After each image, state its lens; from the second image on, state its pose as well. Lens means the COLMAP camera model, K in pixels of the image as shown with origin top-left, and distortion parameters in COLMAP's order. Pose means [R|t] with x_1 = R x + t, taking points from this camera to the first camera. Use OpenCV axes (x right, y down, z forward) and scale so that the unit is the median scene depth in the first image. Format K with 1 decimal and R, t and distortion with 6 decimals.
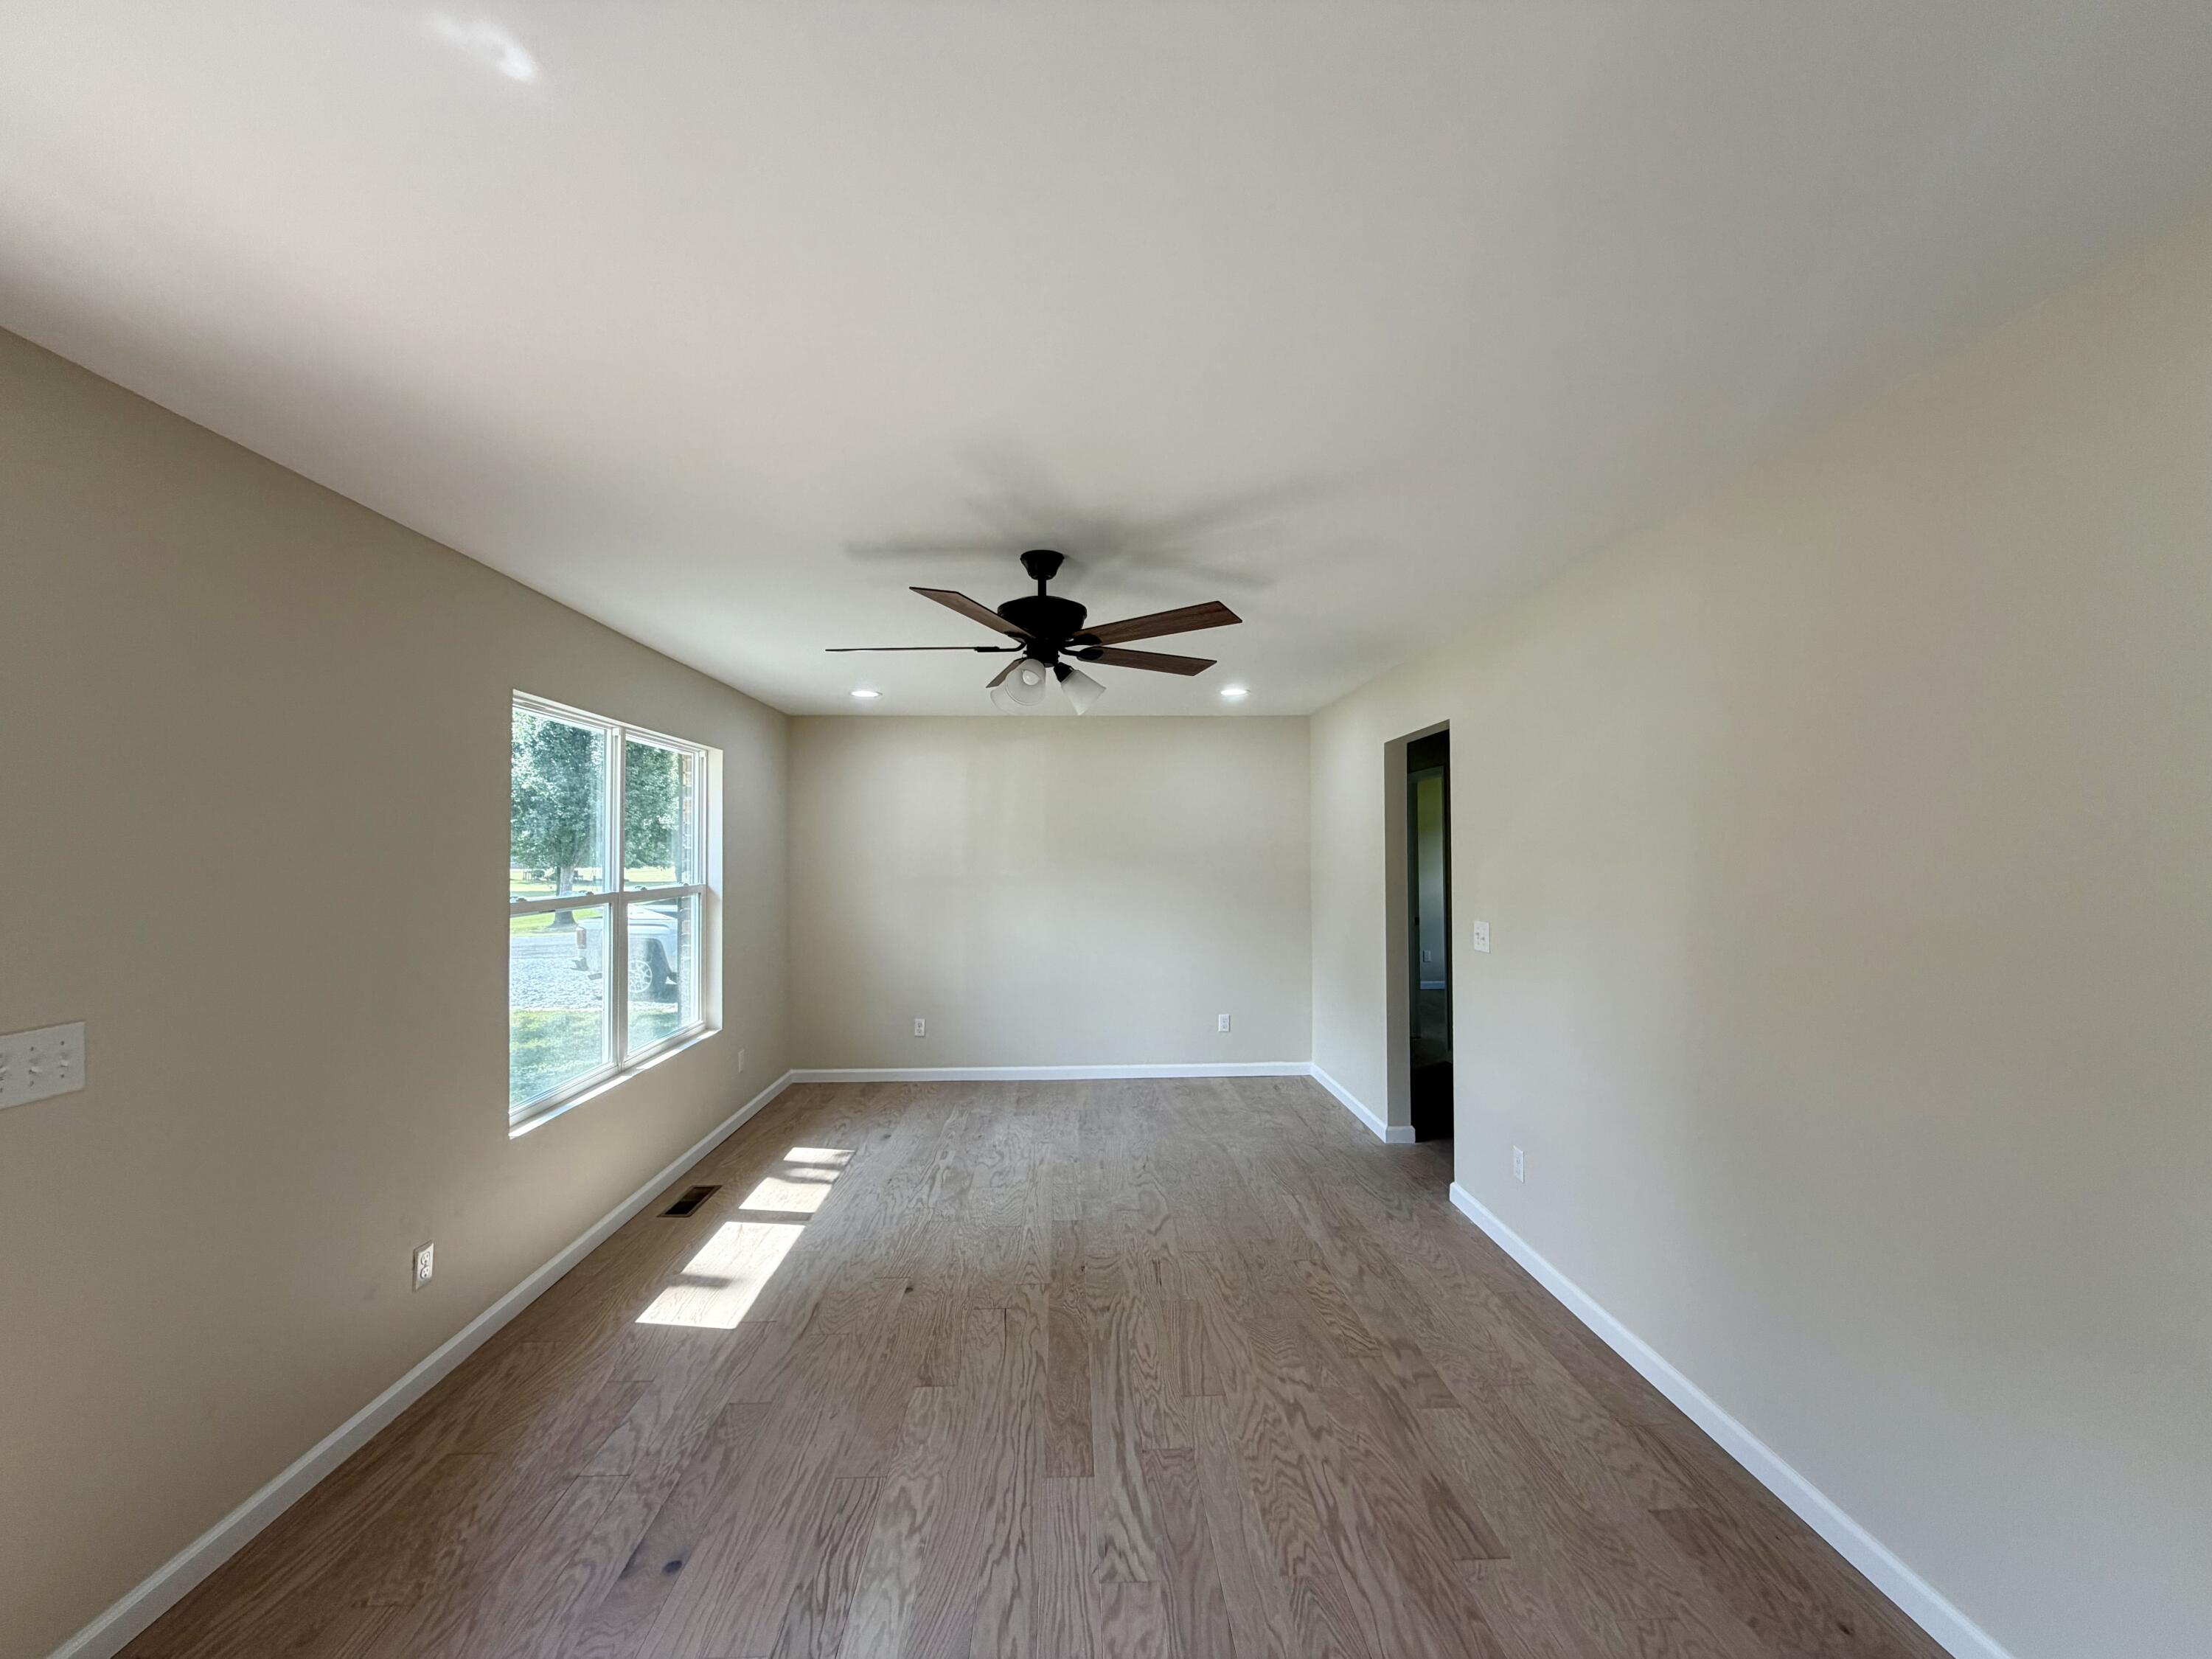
lens RADIAL K [[889.6, 0, 1099.2], [0, 889.6, 826.2], [0, 0, 1]] dist [-0.001538, -0.000490]
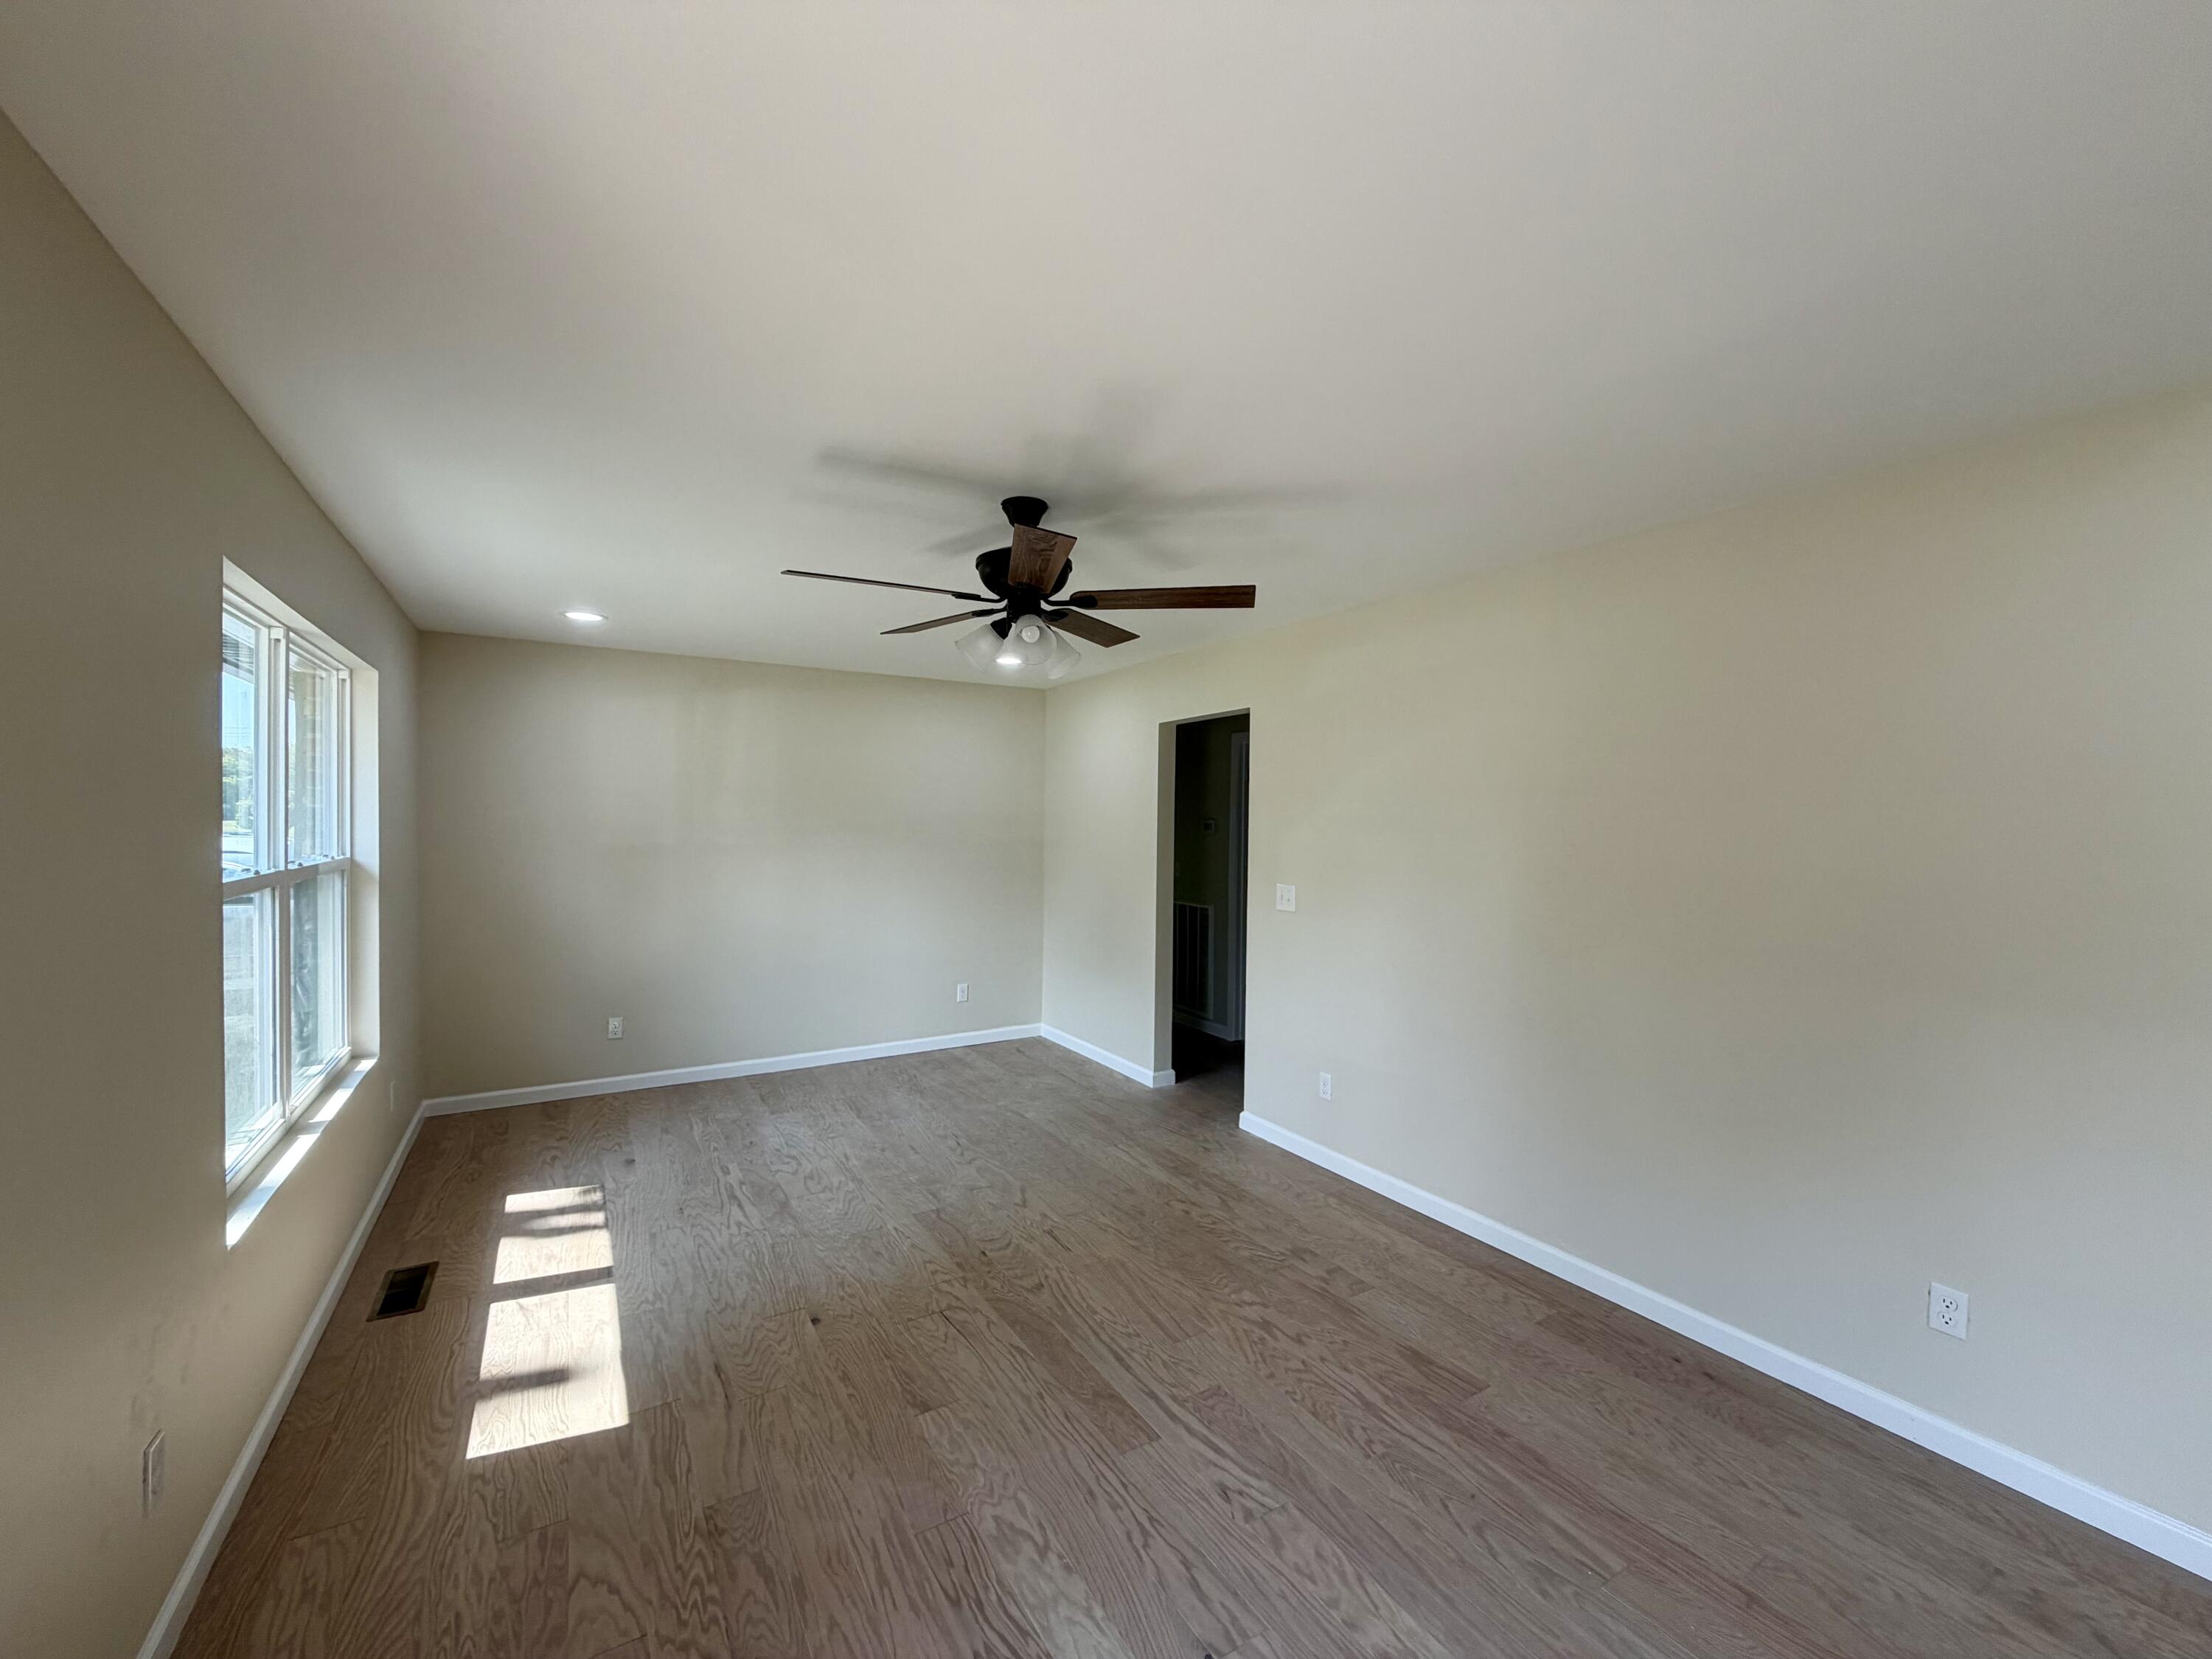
lens RADIAL K [[889.6, 0, 1100.1], [0, 889.6, 823.5], [0, 0, 1]] dist [-0.001538, -0.000490]
pose [[0.872038, 0.011417, 0.489304, -0.445953], [-0.027691, 0.999277, 0.026033, 0.003973], [-0.488654, -0.036251, 0.871724, 0.134983]]
